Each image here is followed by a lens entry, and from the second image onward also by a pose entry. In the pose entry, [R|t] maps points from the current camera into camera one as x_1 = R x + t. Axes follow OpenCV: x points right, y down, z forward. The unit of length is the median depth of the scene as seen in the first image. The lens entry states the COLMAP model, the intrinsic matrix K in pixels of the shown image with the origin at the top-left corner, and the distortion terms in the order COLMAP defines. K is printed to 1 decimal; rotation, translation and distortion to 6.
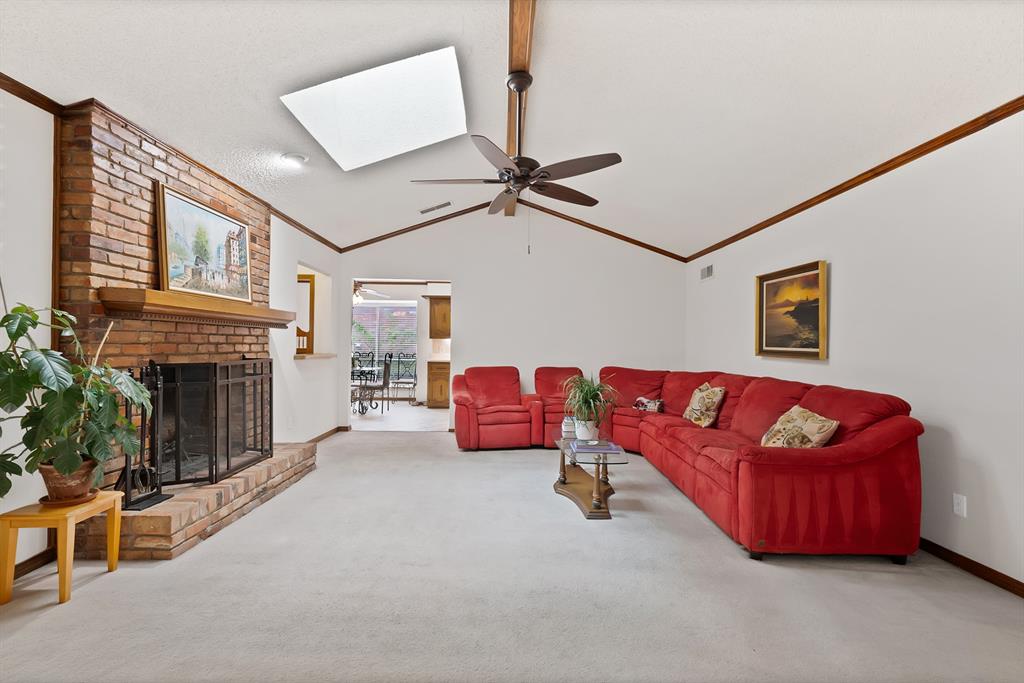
lens RADIAL K [[458.2, 0, 512.0], [0, 458.2, 341.5], [0, 0, 1]] dist [-0.001058, -0.000063]
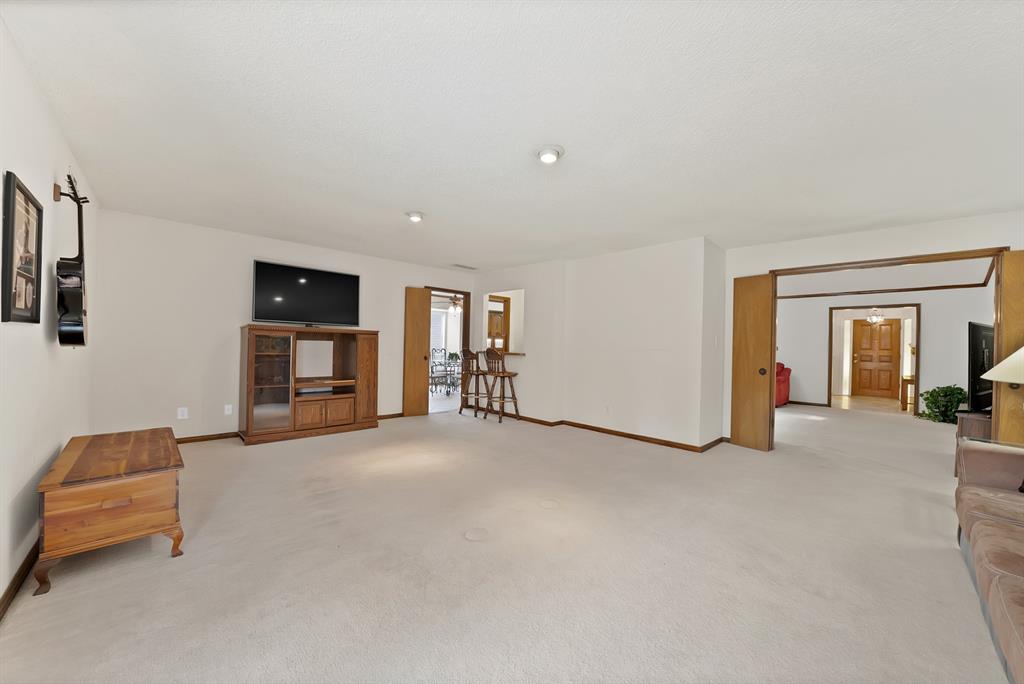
lens RADIAL K [[370.3, 0, 508.6], [0, 370.3, 345.2], [0, 0, 1]] dist [-0.022082, 0.000082]
pose [[0.737240, 0.002419, 0.675626, -1.932891], [-0.020468, 0.999615, 0.018756, -0.026603], [-0.675320, -0.027656, 0.737006, 0.188905]]
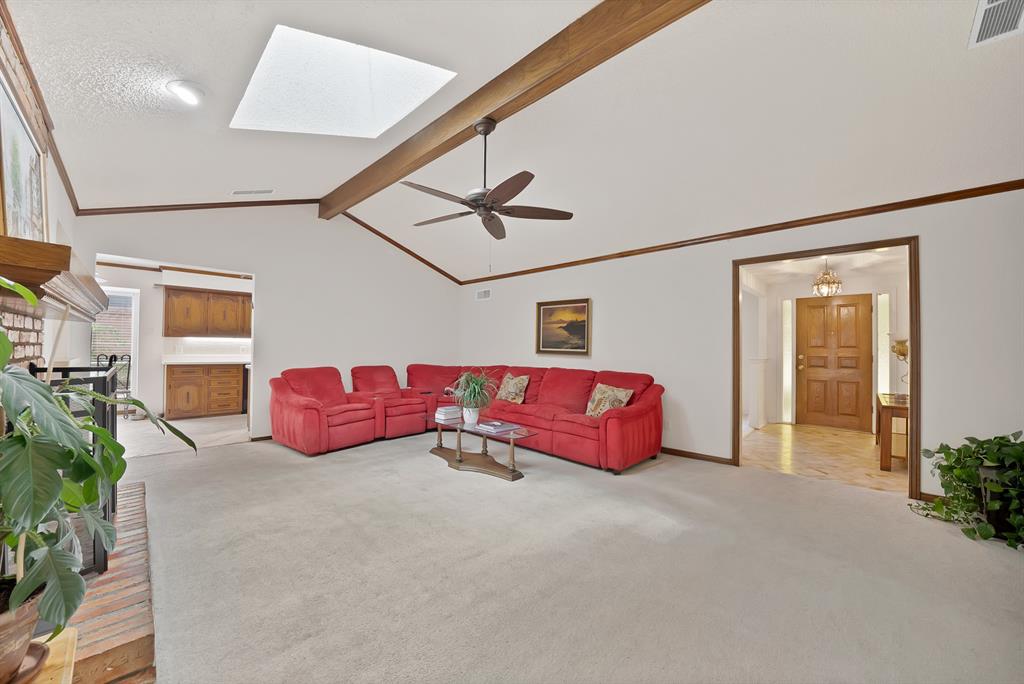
lens RADIAL K [[370.3, 0, 508.6], [0, 370.3, 345.2], [0, 0, 1]] dist [-0.022082, 0.000082]
pose [[0.705499, 0.004357, 0.708698, -0.448032], [-0.011024, 0.999928, 0.004827, -0.003792], [-0.708625, -0.011218, 0.705496, 0.205027]]
